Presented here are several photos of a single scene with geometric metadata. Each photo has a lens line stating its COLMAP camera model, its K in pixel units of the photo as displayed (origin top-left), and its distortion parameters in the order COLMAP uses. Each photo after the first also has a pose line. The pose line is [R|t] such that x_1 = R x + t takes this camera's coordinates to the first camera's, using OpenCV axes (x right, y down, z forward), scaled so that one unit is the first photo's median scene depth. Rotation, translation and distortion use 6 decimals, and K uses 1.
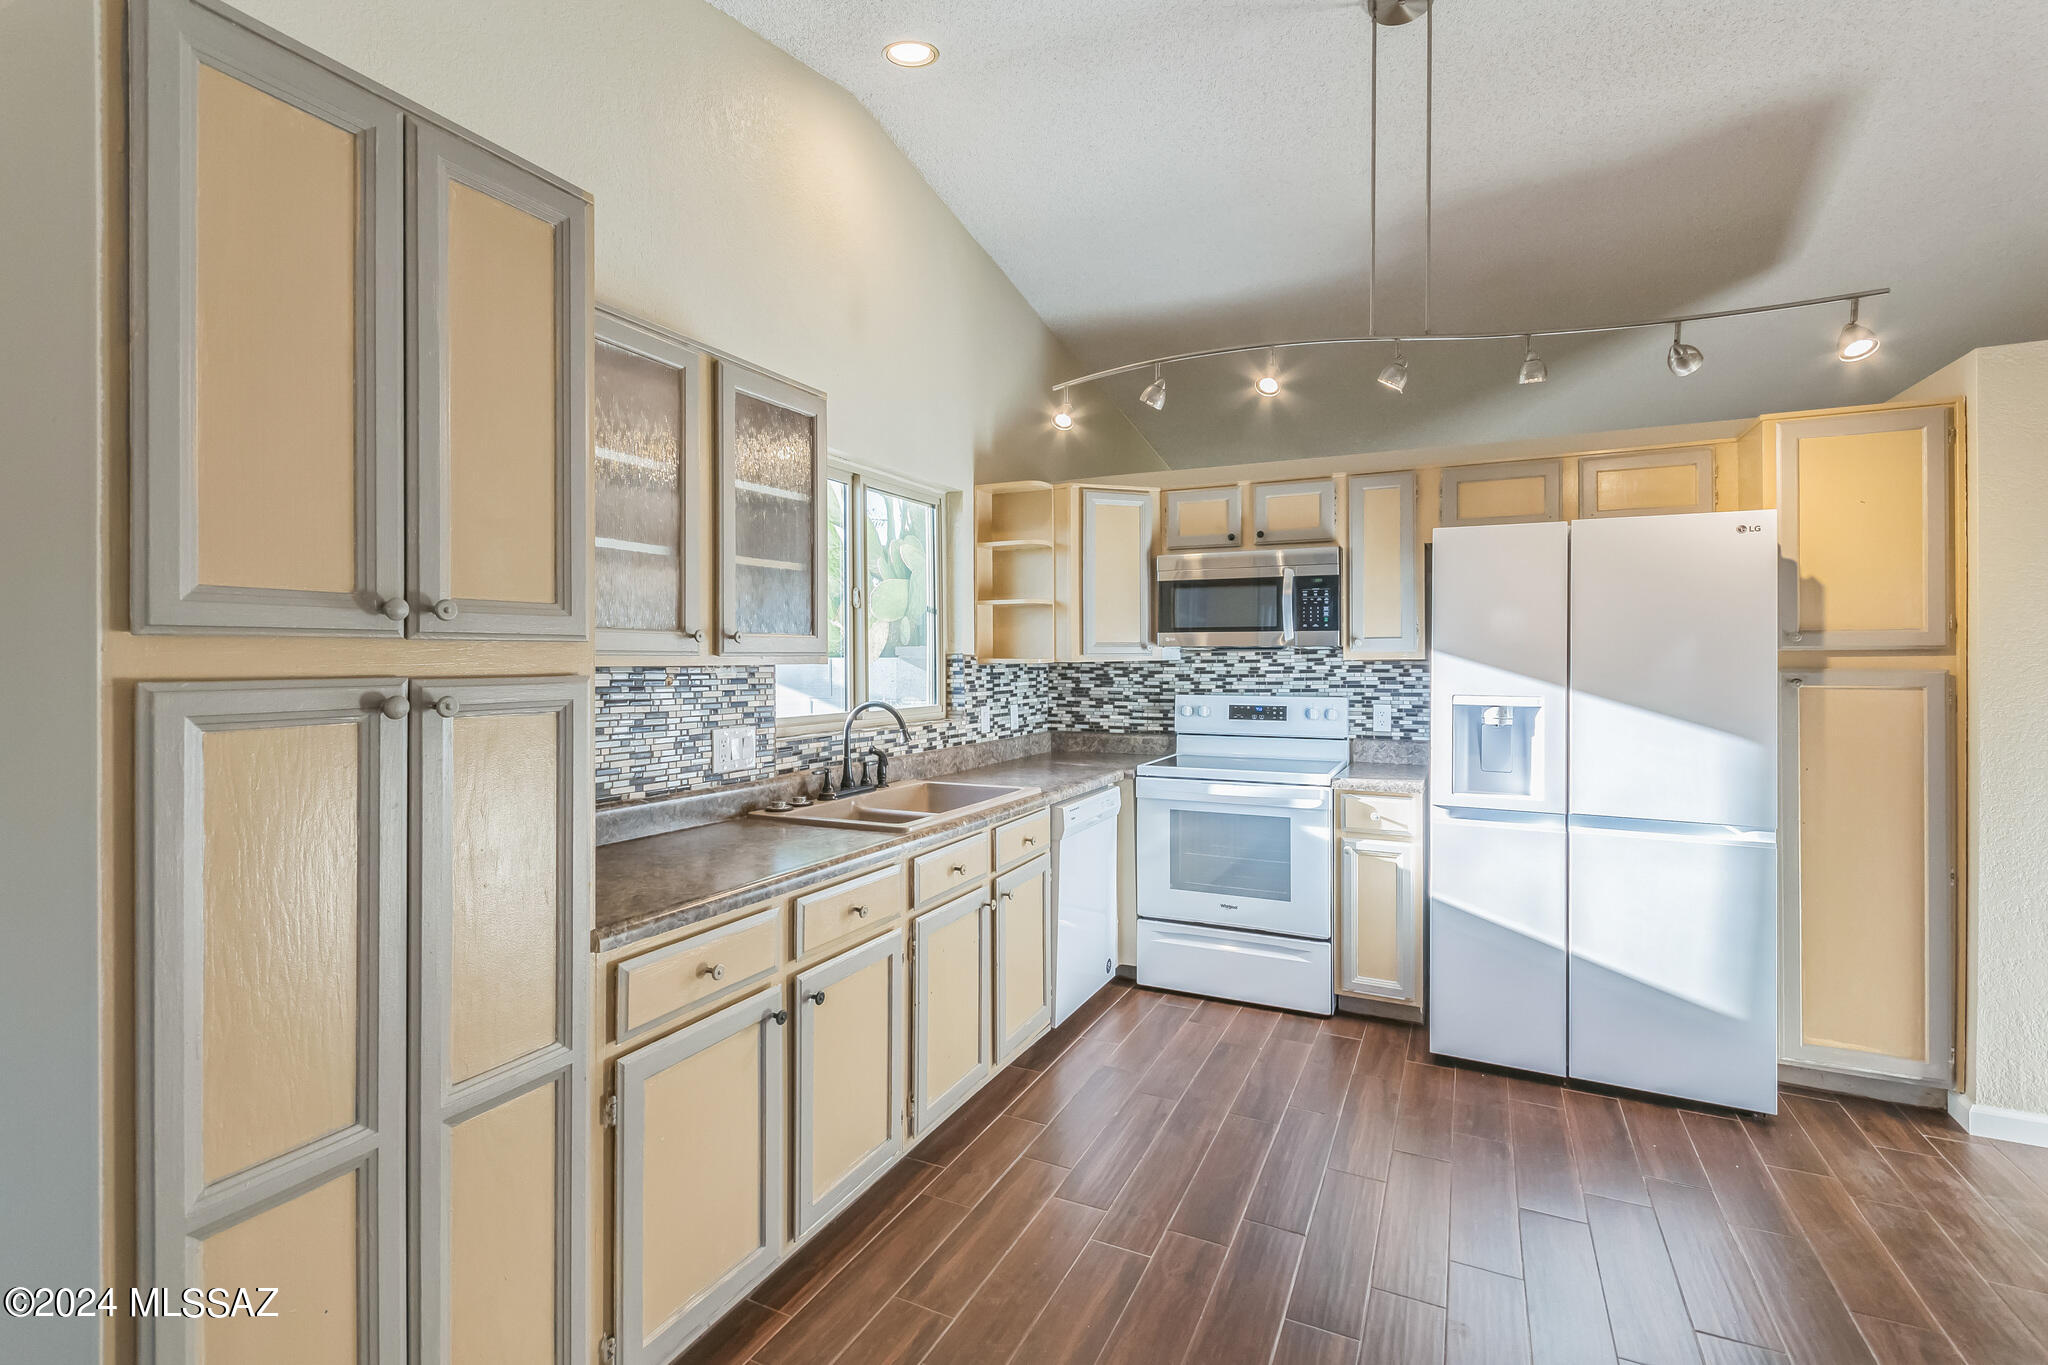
lens RADIAL K [[912.3, 0, 1017.9], [0, 912.3, 657.7], [0, 0, 1]] dist [0.000176, -0.000707]
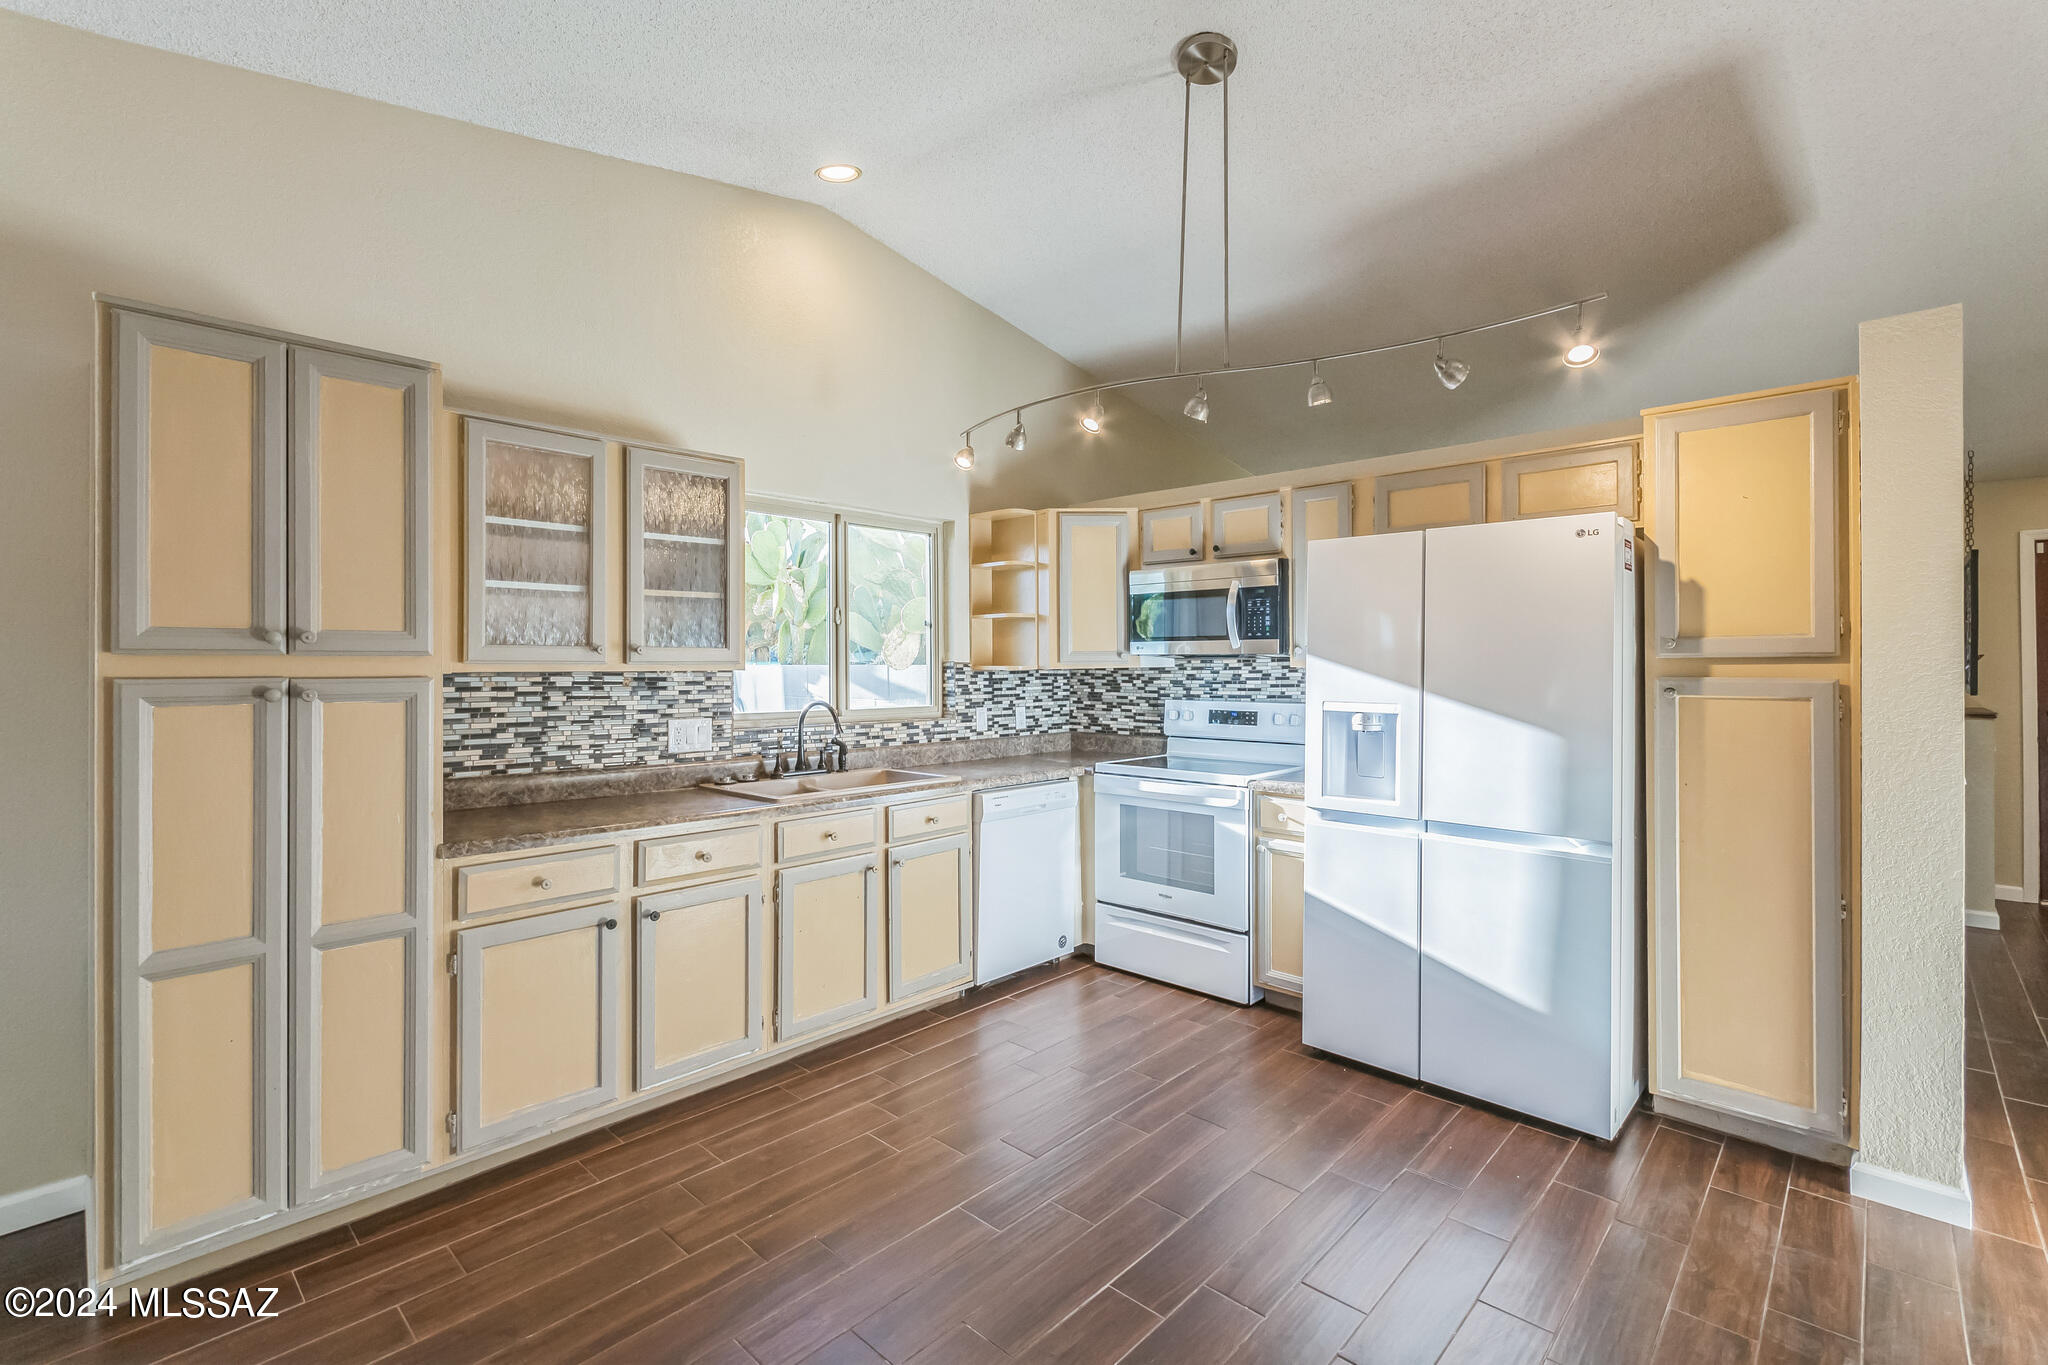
lens RADIAL K [[898.8, 0, 1024.6], [0, 898.8, 663.2], [0, 0, 1]] dist [0.000918, -0.001357]
pose [[0.956850, -0.000256, -0.290583, 0.457627], [-0.000027, 1.000000, -0.000970, -0.001582], [0.290583, 0.000936, 0.956849, -0.078932]]
